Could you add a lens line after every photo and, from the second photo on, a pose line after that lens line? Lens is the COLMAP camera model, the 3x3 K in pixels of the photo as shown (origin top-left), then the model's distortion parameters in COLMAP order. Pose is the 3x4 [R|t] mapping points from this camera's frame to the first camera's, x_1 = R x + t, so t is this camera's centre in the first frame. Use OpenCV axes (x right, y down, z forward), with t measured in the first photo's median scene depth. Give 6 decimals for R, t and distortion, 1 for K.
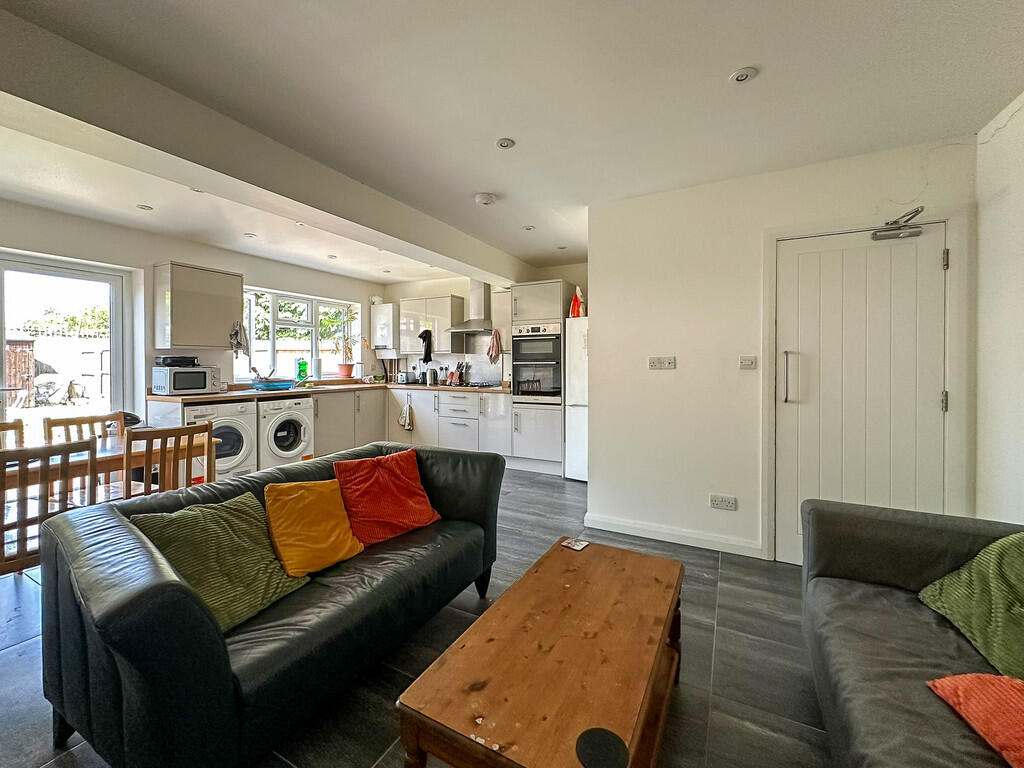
lens RADIAL K [[426.7, 0, 507.6], [0, 426.7, 366.0], [0, 0, 1]] dist [-0.000964, 0.000101]
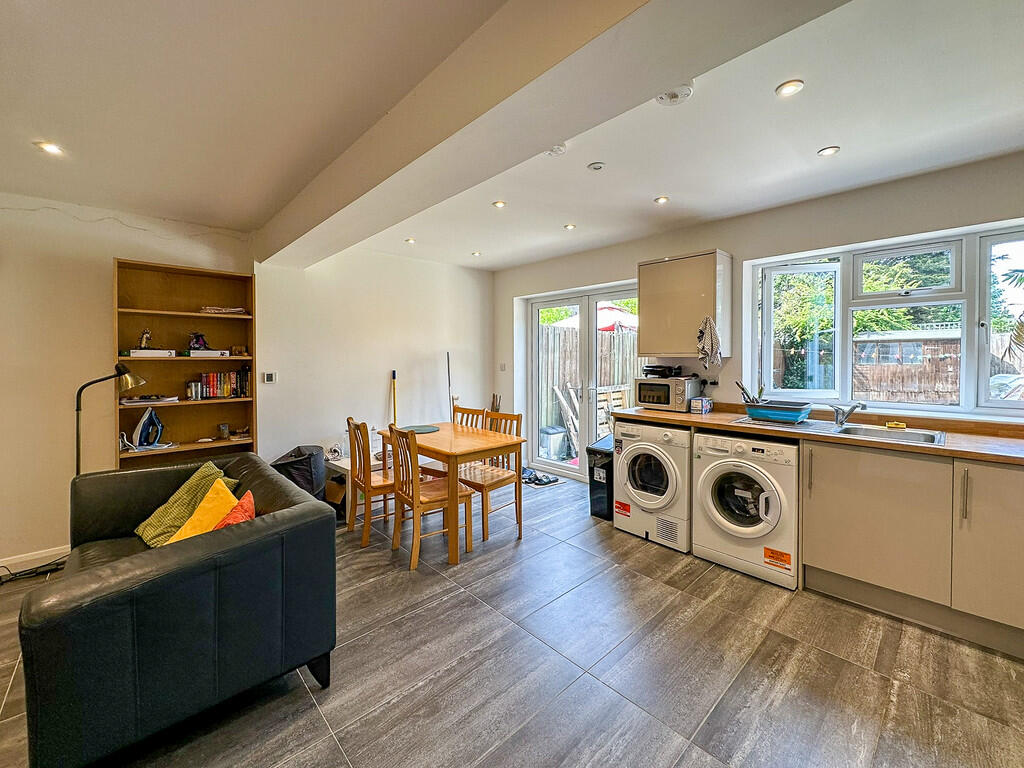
lens RADIAL K [[426.7, 0, 507.6], [0, 426.7, 366.0], [0, 0, 1]] dist [-0.000964, 0.000101]
pose [[-0.325903, 0.021083, -0.945168, 0.107736], [-0.005454, 0.999693, 0.024180, -0.026482], [0.945387, 0.013035, -0.325688, 0.695091]]
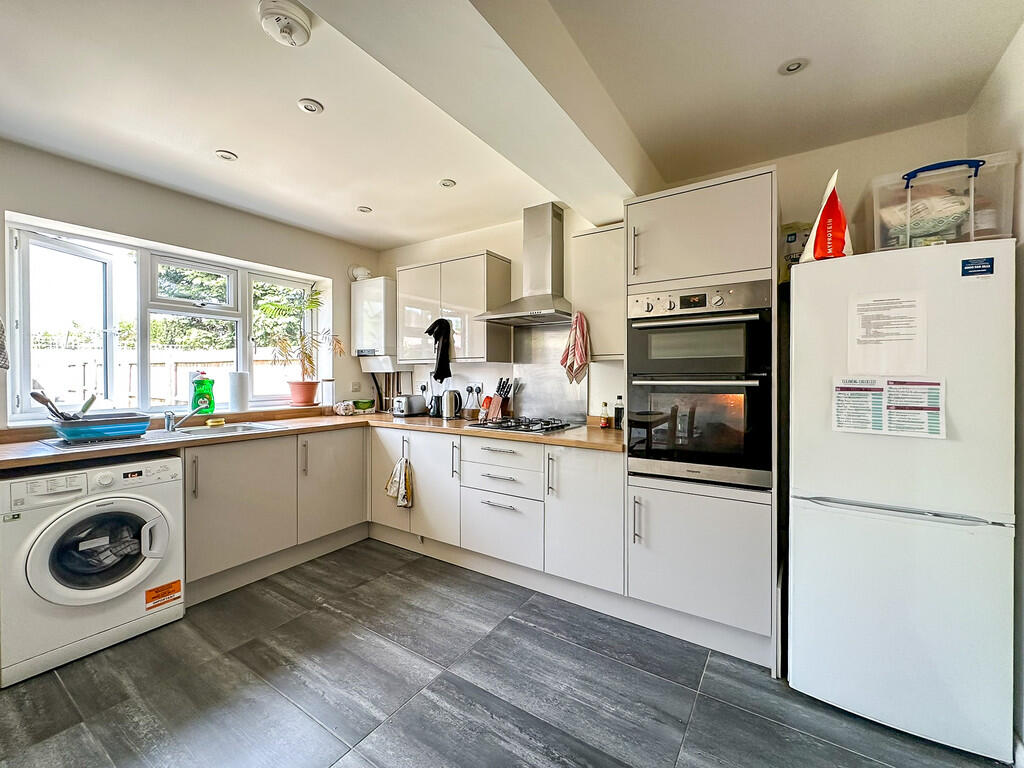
lens RADIAL K [[415.4, 0, 513.2], [0, 415.4, 381.2], [0, 0, 1]] dist [-0.000146, 0.000061]
pose [[0.997076, 0.003080, -0.076349, -0.059414], [-0.002839, 0.999991, 0.003262, -0.007339], [0.076359, -0.003036, 0.997076, 0.484770]]
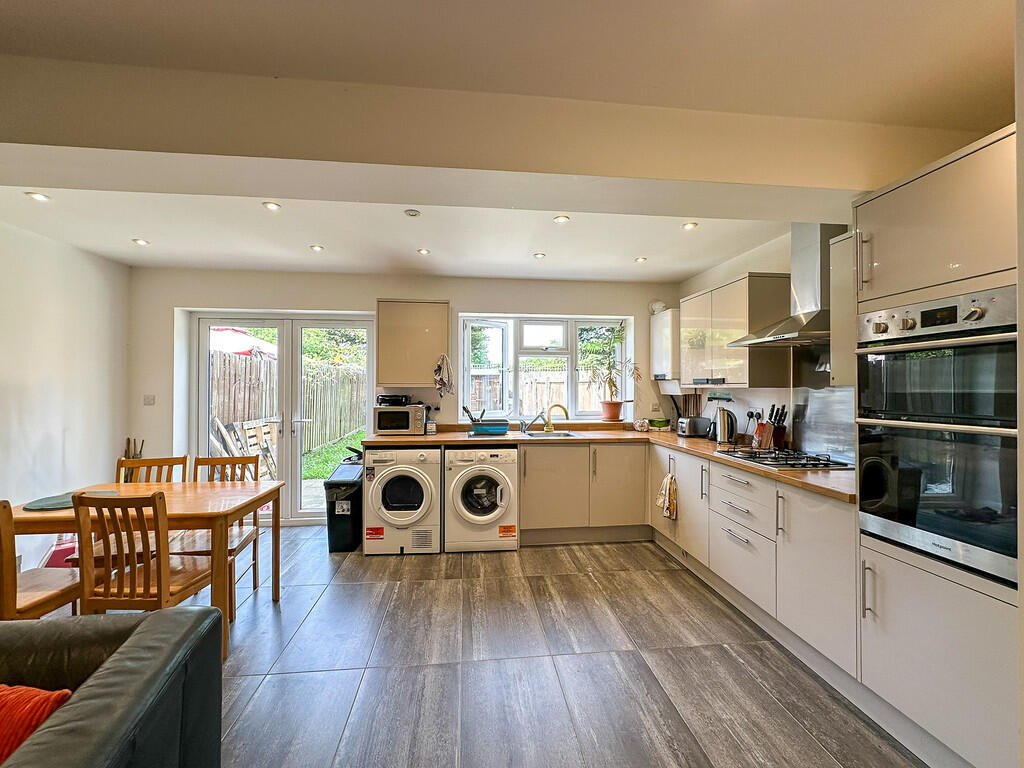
lens RADIAL K [[427.5, 0, 516.8], [0, 427.5, 382.5], [0, 0, 1]] dist [-0.001204, 0.000042]
pose [[0.573910, -0.006132, -0.818896, 0.120858], [-0.009803, 0.999849, -0.014357, -0.025161], [0.818860, 0.016267, 0.573763, 0.475157]]
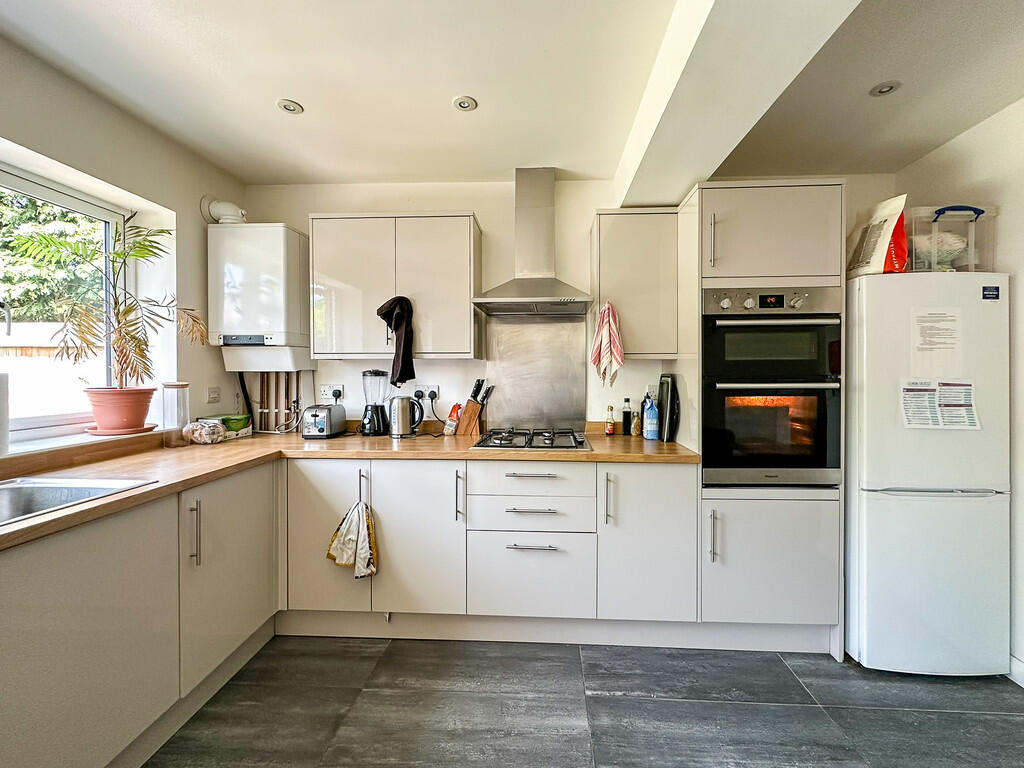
lens RADIAL K [[419.7, 0, 514.7], [0, 419.7, 377.1], [0, 0, 1]] dist [-0.000429, 0.000031]
pose [[0.902022, -0.005164, 0.431660, -0.260322], [0.002869, 0.999978, 0.005968, -0.014329], [-0.431681, -0.004145, 0.902017, 0.617956]]
